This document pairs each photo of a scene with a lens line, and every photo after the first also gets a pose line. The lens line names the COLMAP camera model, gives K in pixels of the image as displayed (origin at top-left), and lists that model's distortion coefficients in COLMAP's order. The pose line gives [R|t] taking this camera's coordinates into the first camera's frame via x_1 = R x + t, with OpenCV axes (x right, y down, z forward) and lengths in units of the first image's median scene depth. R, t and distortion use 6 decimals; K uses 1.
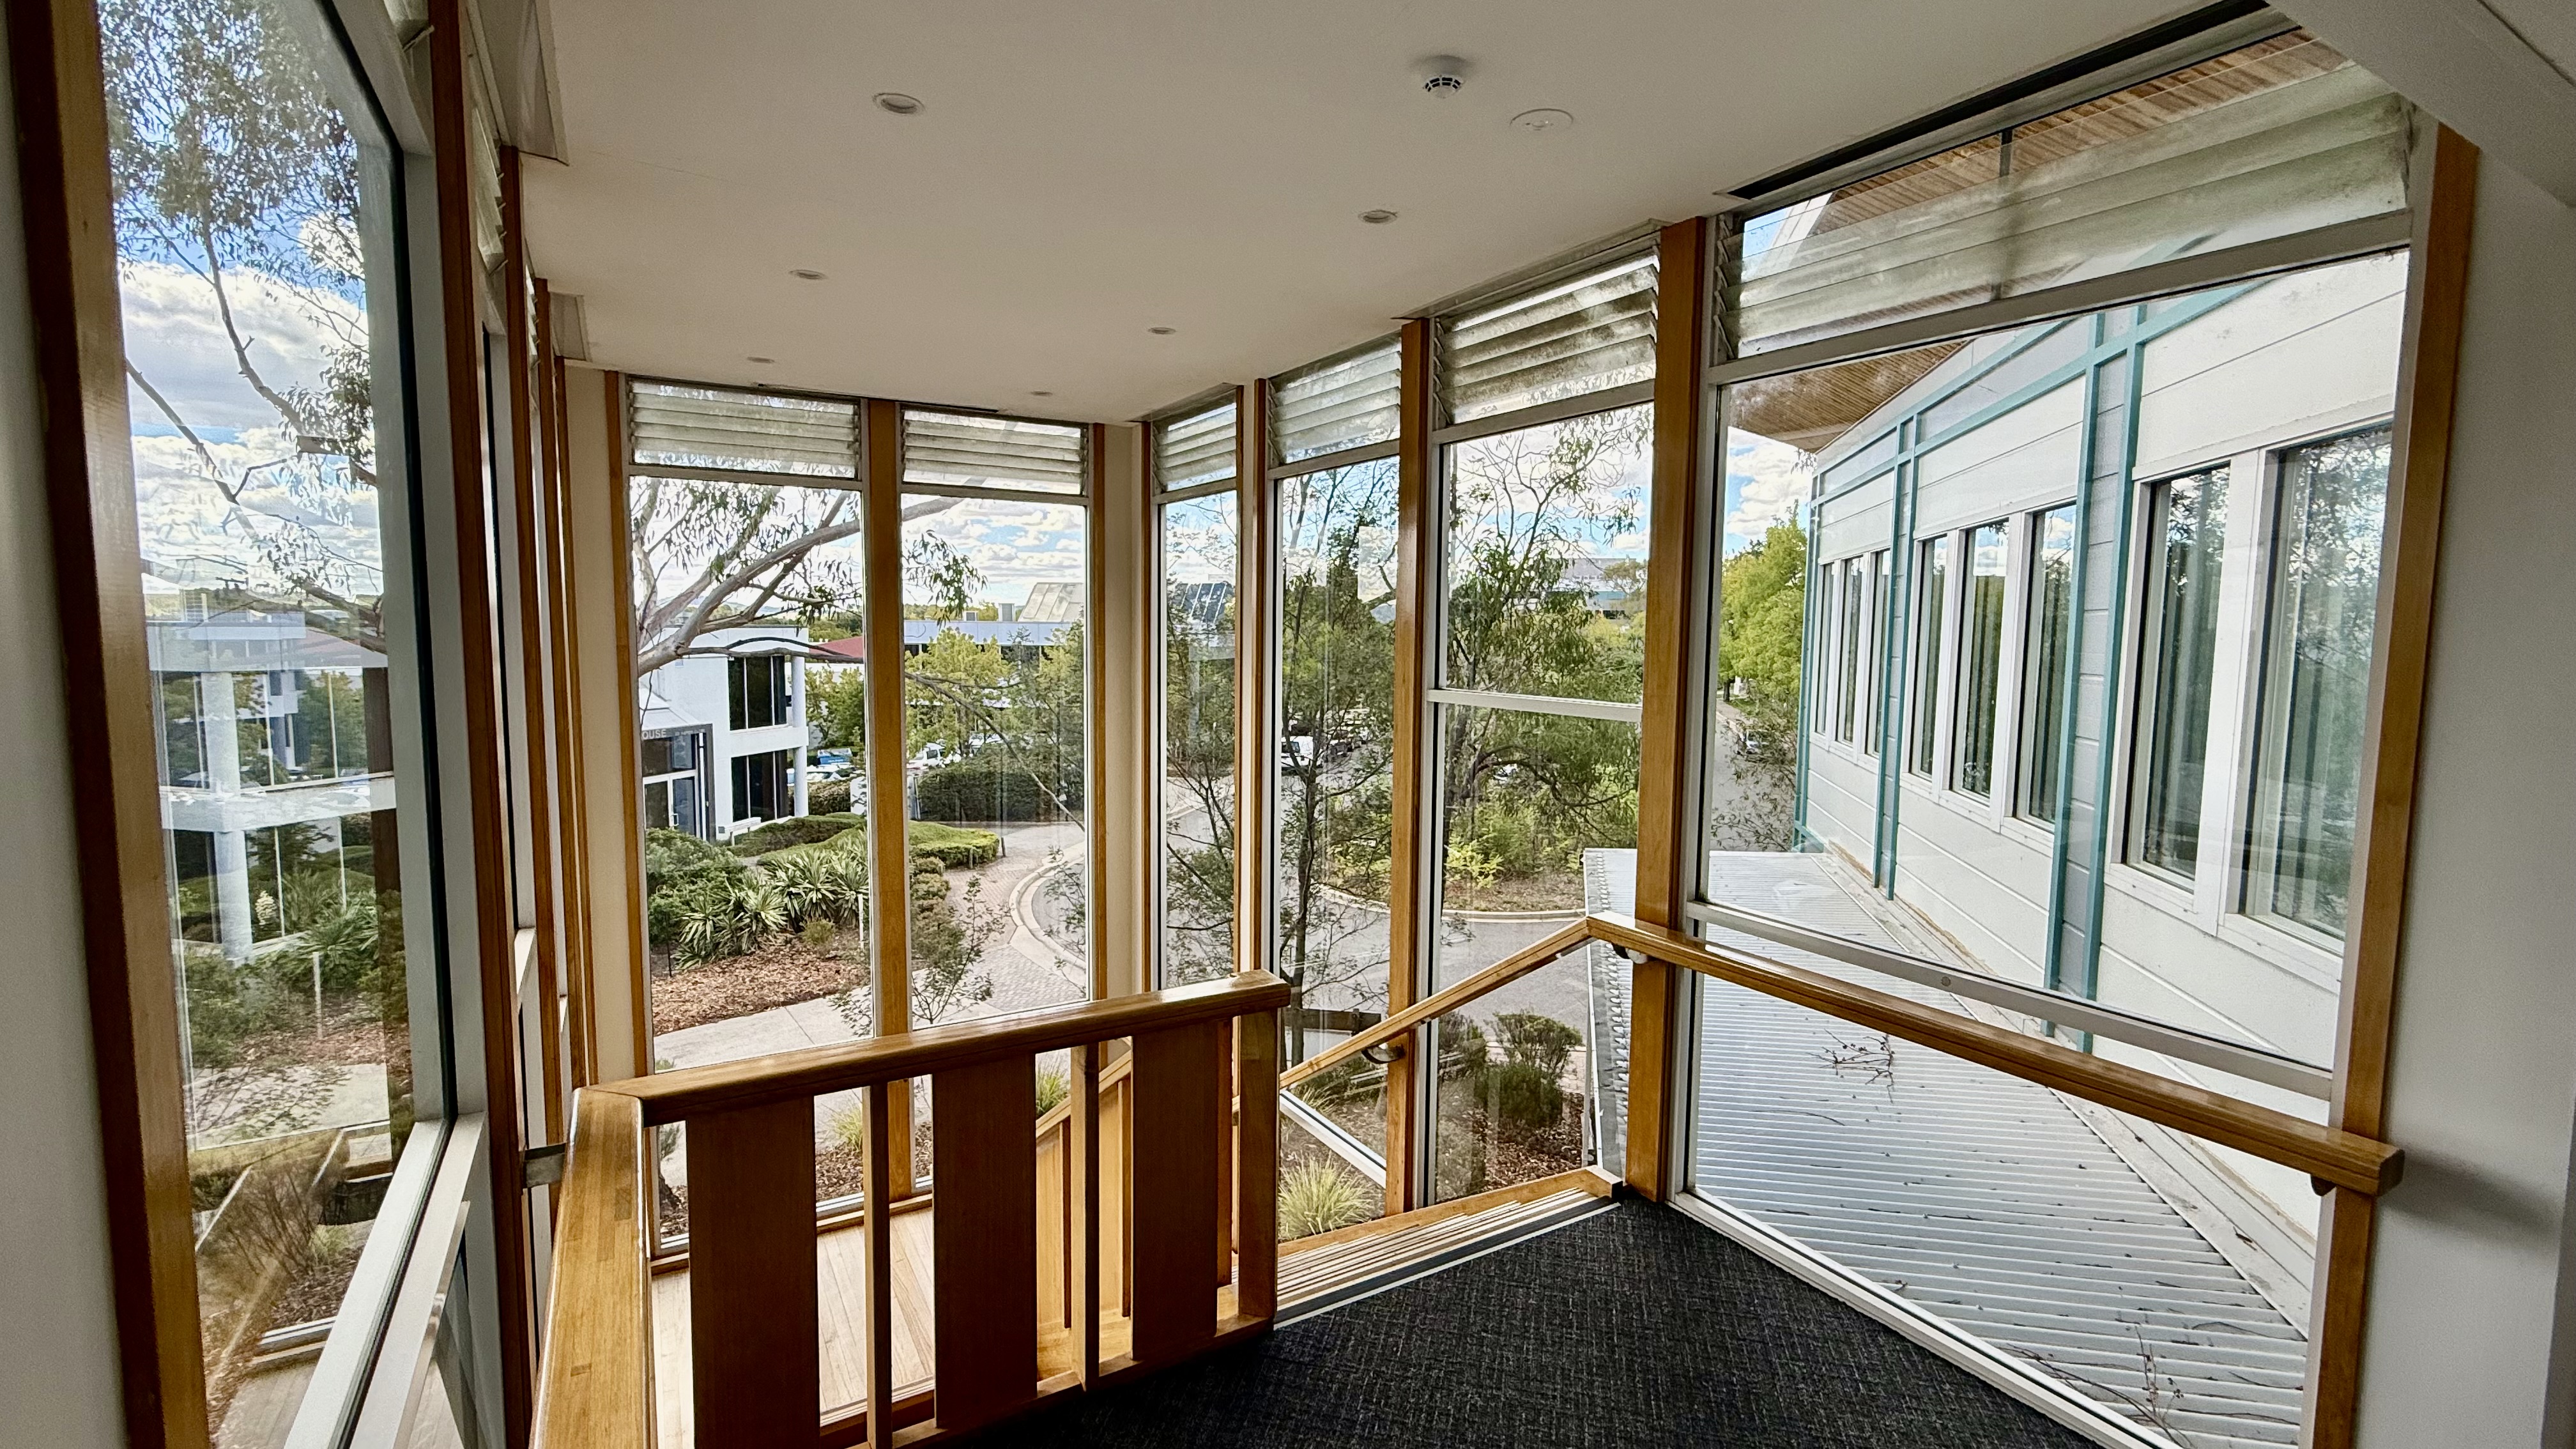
lens RADIAL K [[1121.1, 0, 1290.7], [0, 1121.1, 727.5], [0, 0, 1]] dist [-0.001742, -0.000146]
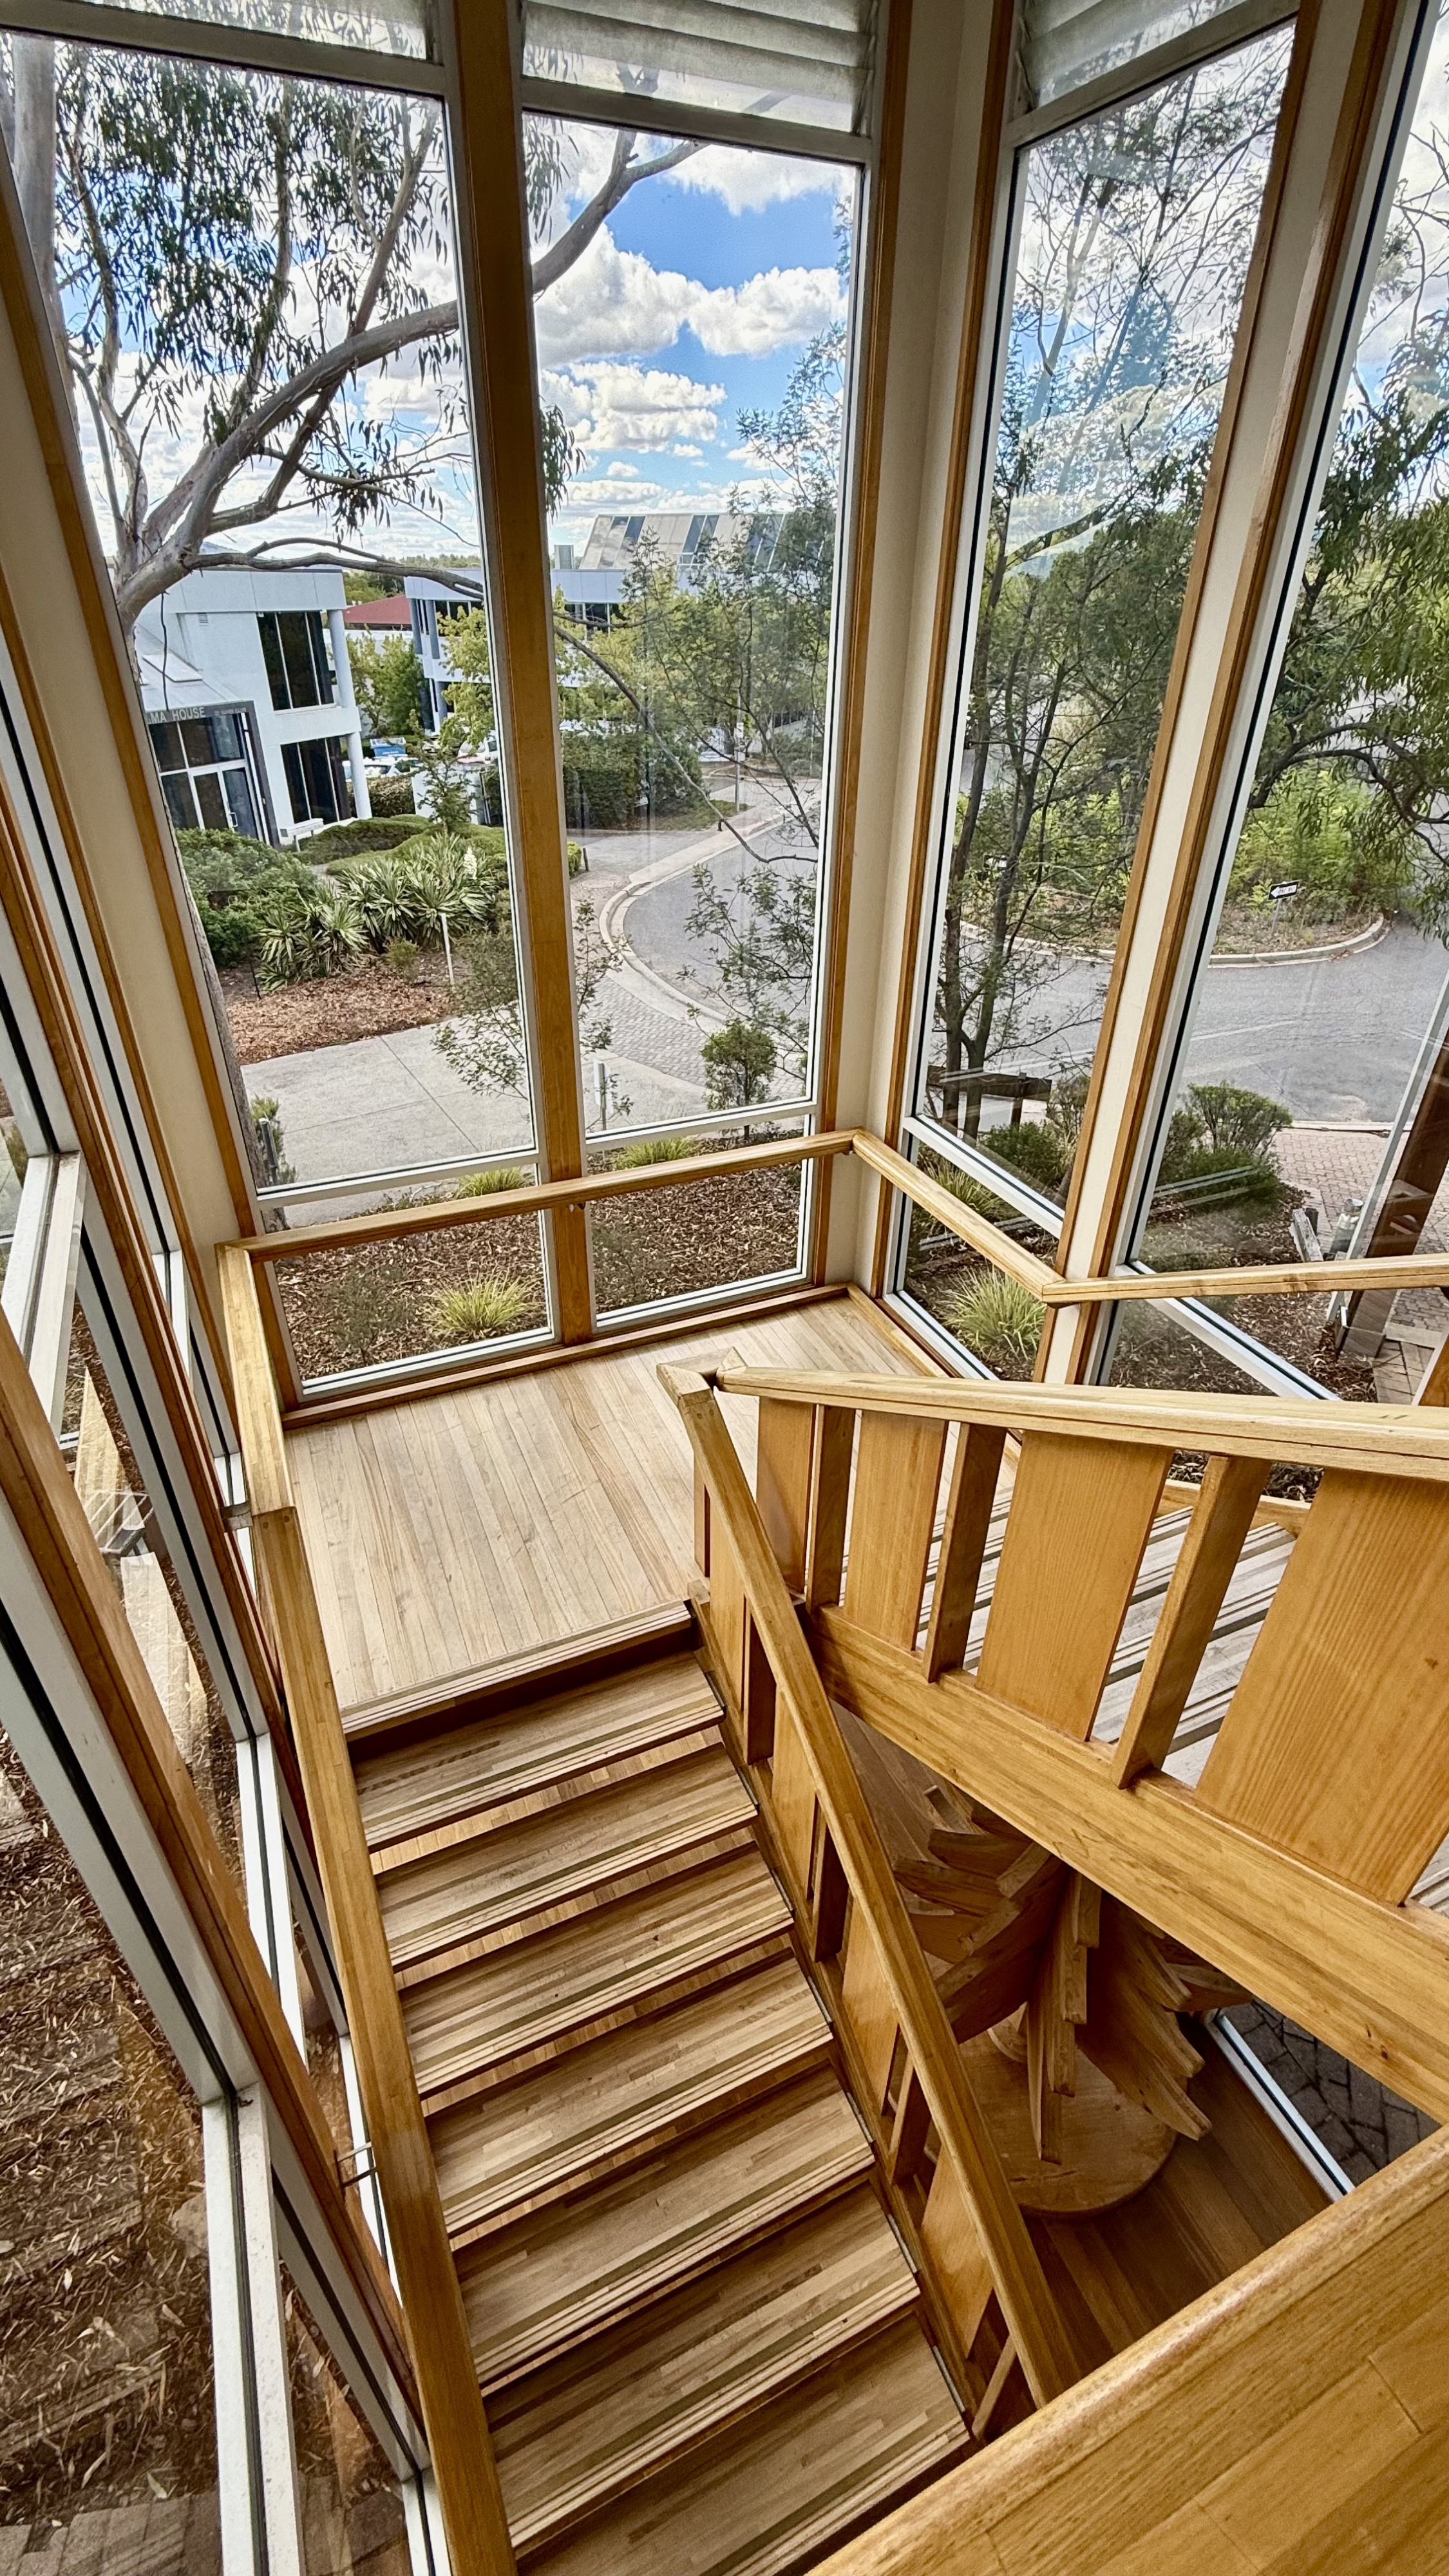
lens RADIAL K [[1121.1, 0, 722.0], [0, 1121.1, 1290.5], [0, 0, 1]] dist [-0.001742, -0.000146]
pose [[0.992541, 0.062246, -0.104826, -0.045162], [-0.007844, 0.890656, 0.454610, 0.007459], [0.121661, -0.450396, 0.884501, 0.088722]]
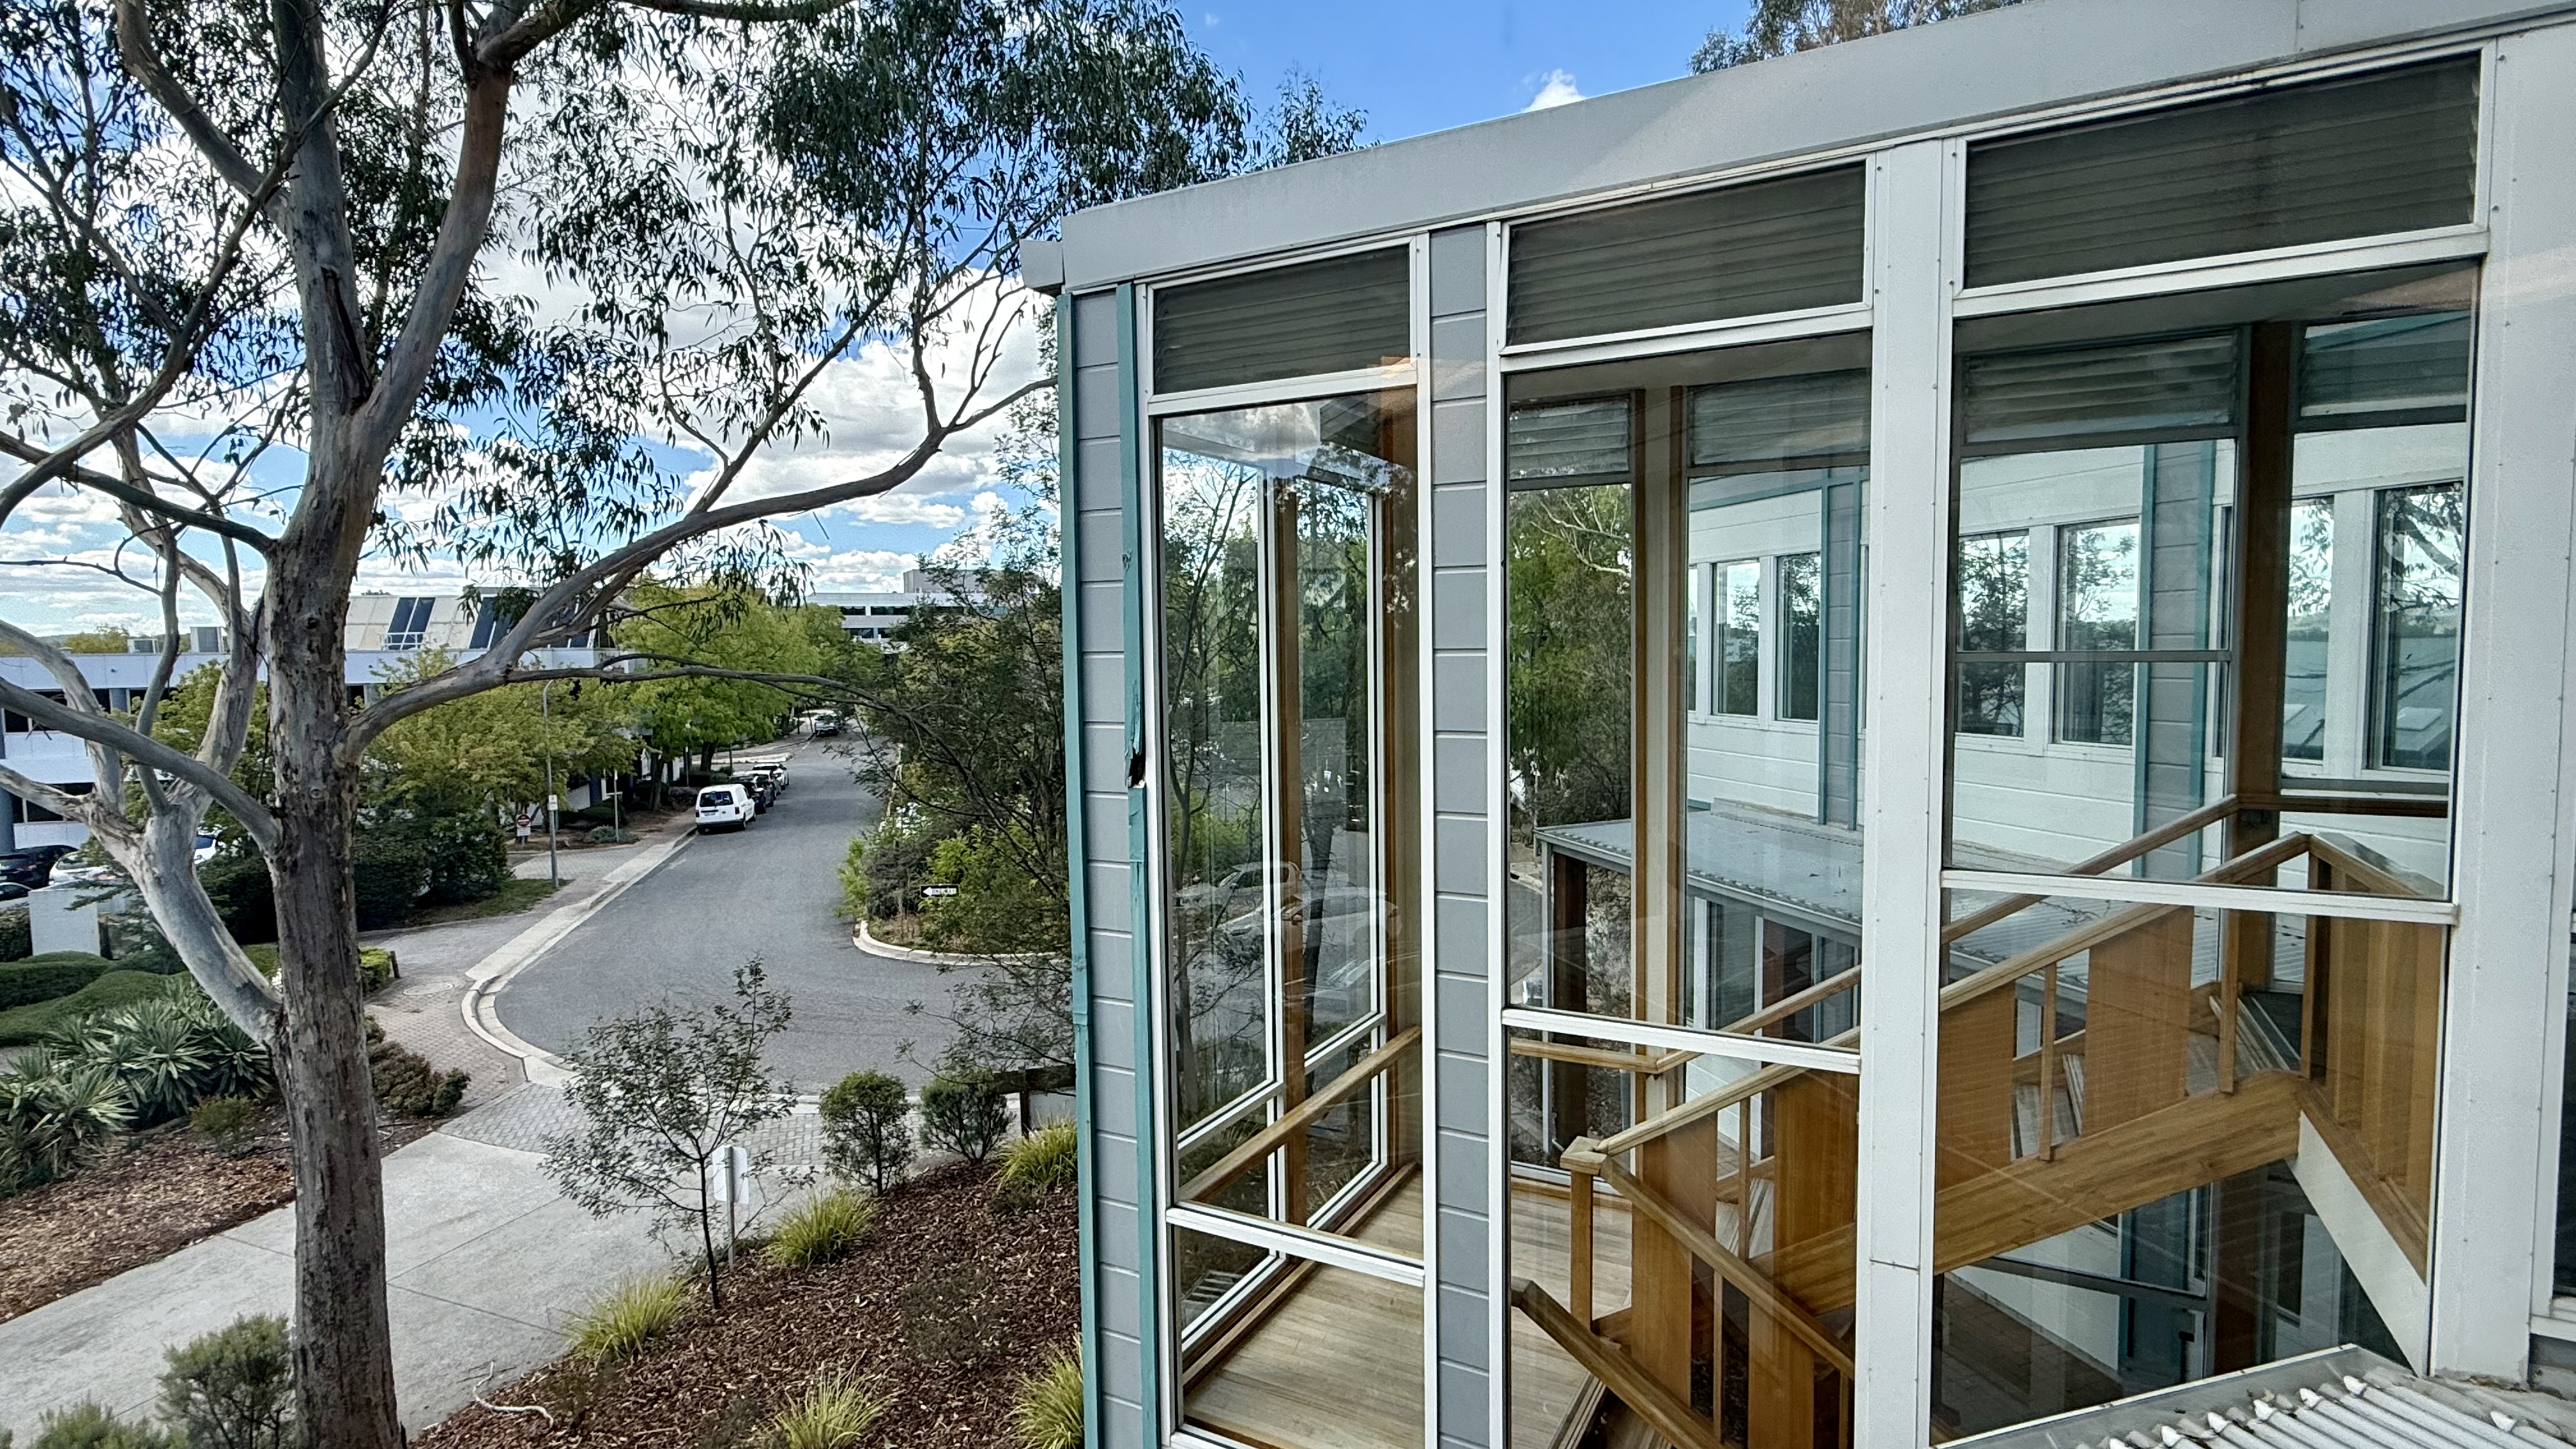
lens RADIAL K [[1265.2, 0, 1286.8], [0, 1265.2, 725.2], [0, 0, 1]] dist [0.000841, 0.000183]
pose [[0.859083, -0.053969, 0.508983, -0.235940], [0.067869, 0.997656, -0.008769, 0.001943], [-0.507317, 0.042078, 0.860732, 0.031818]]
